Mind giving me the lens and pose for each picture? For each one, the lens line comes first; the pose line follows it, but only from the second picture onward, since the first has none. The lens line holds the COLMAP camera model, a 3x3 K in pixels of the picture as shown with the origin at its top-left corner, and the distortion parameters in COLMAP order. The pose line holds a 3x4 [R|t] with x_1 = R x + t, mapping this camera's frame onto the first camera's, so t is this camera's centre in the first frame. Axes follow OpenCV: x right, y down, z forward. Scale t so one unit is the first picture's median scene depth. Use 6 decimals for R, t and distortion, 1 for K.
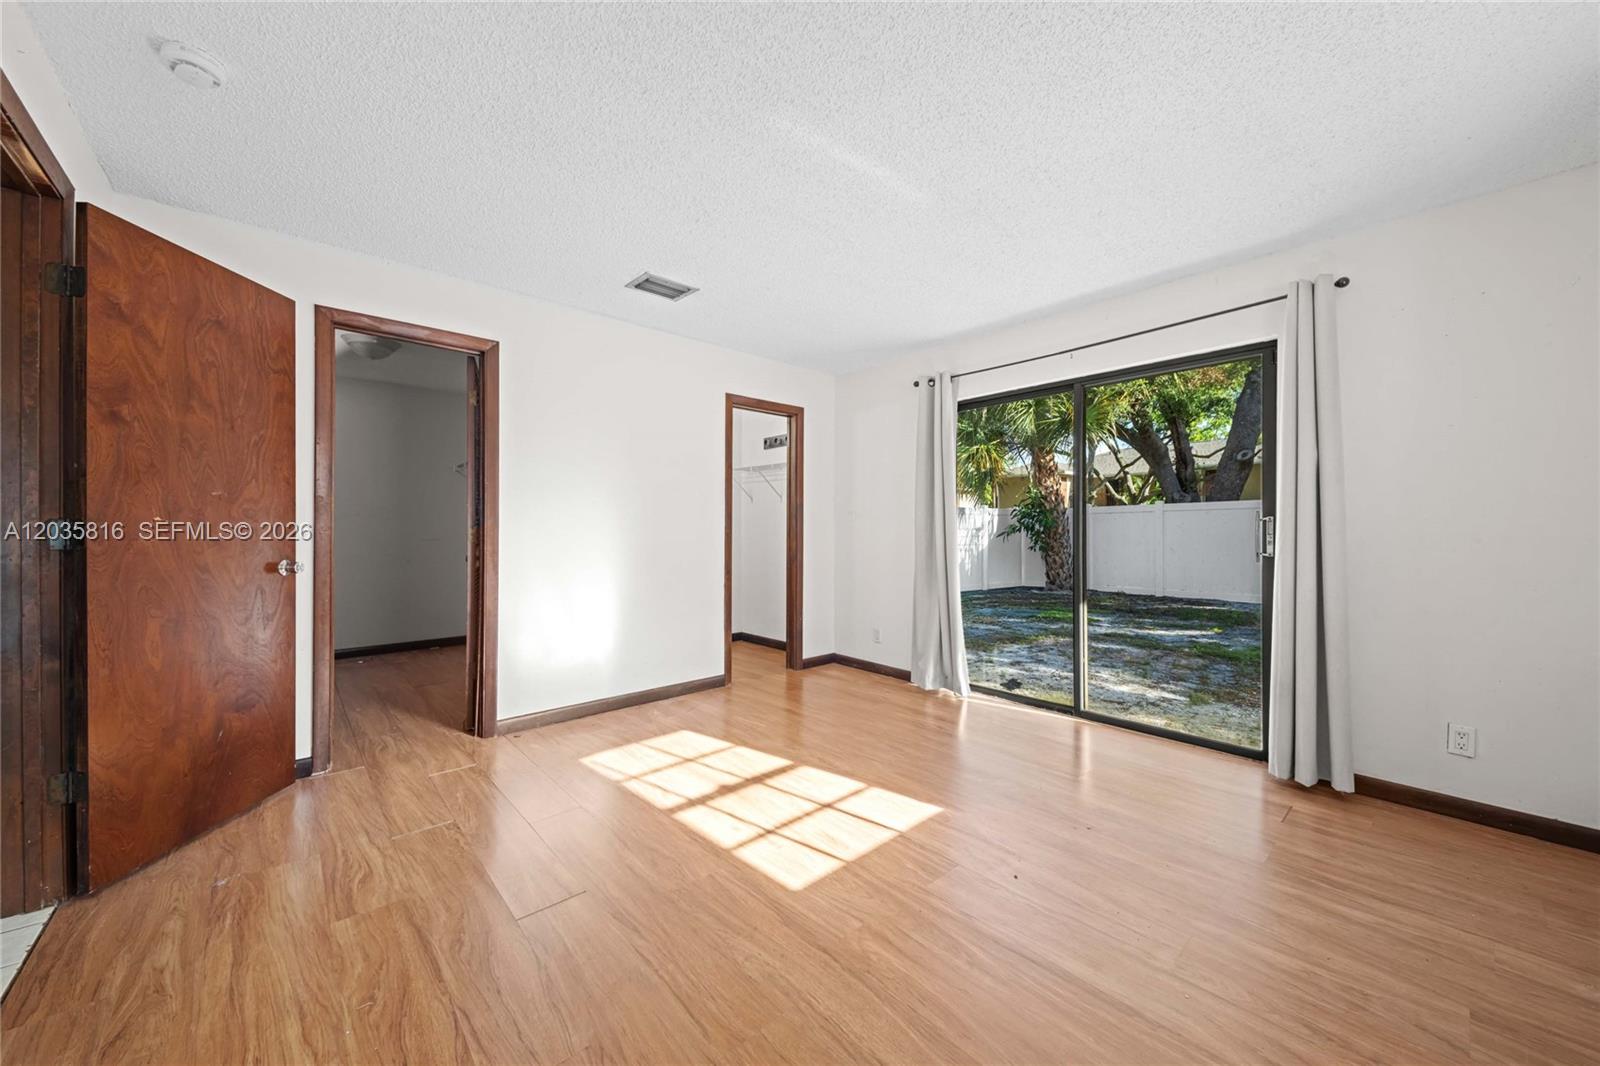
lens RADIAL K [[587.5, 0, 805.7], [0, 587.5, 514.5], [0, 0, 1]] dist [0.041624, -0.021544]
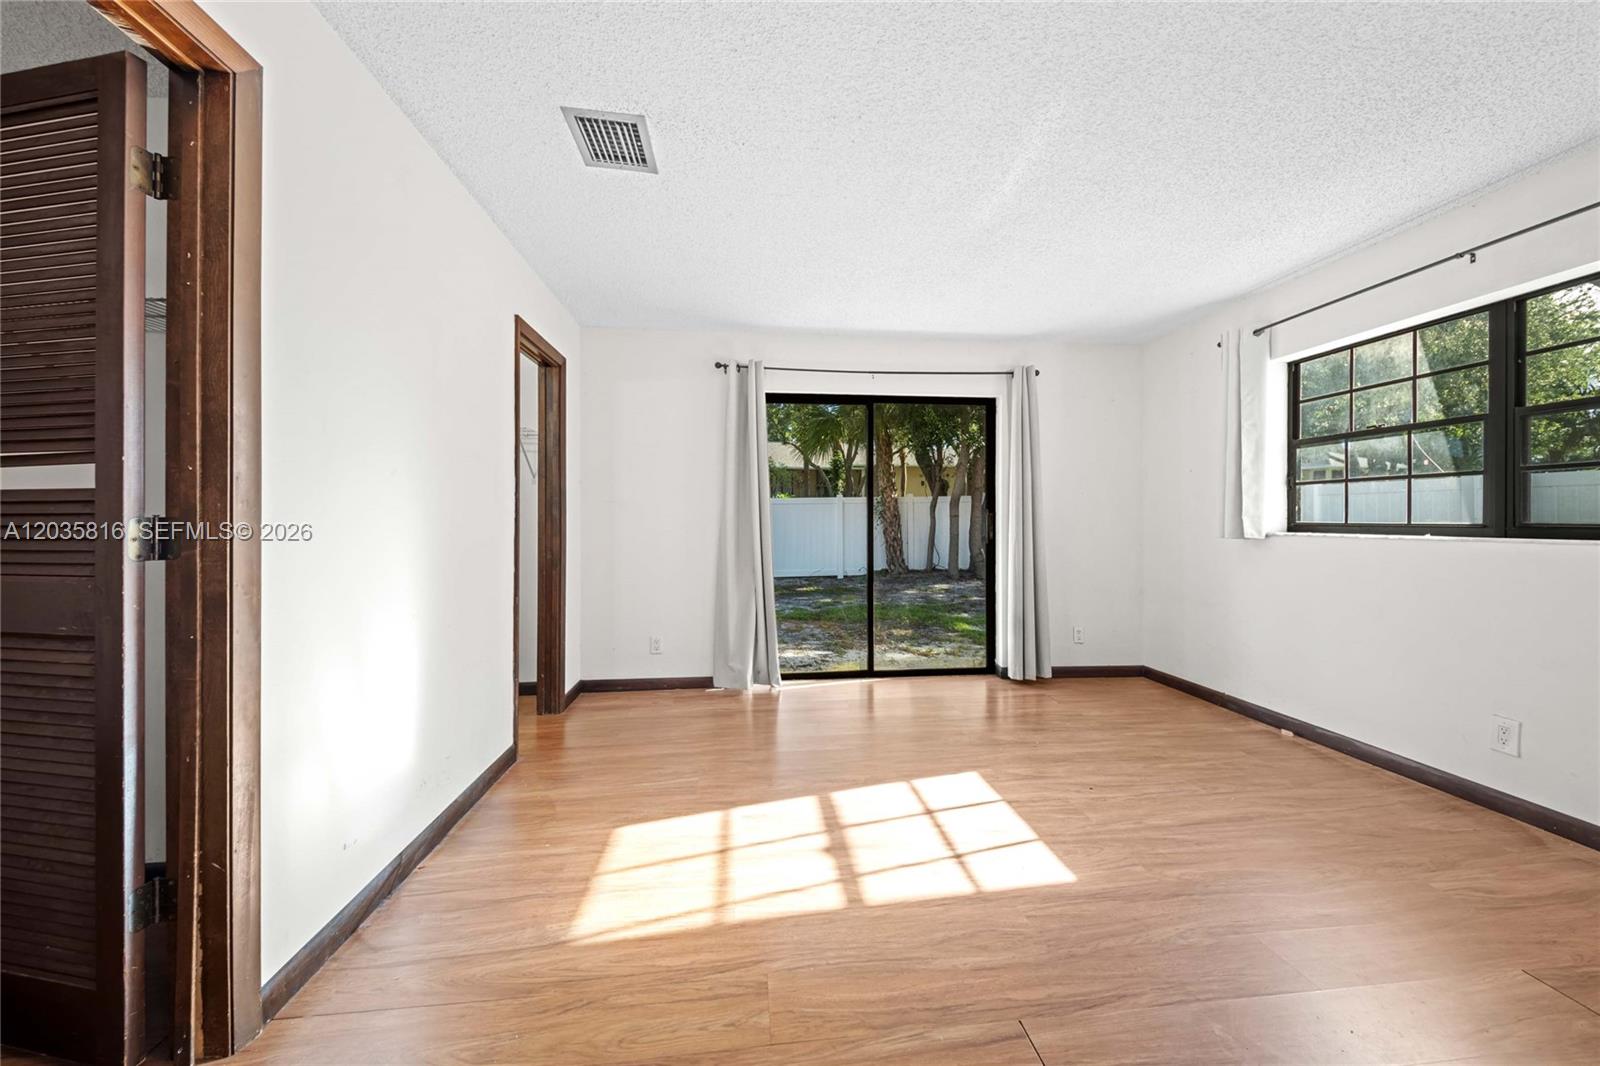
lens RADIAL K [[587.5, 0, 805.7], [0, 587.5, 514.5], [0, 0, 1]] dist [0.041624, -0.021544]
pose [[0.572765, 0.008093, 0.819680, -0.738502], [-0.019439, 0.999804, 0.003712, 0.009634], [-0.819489, -0.018060, 0.572810, 0.530059]]
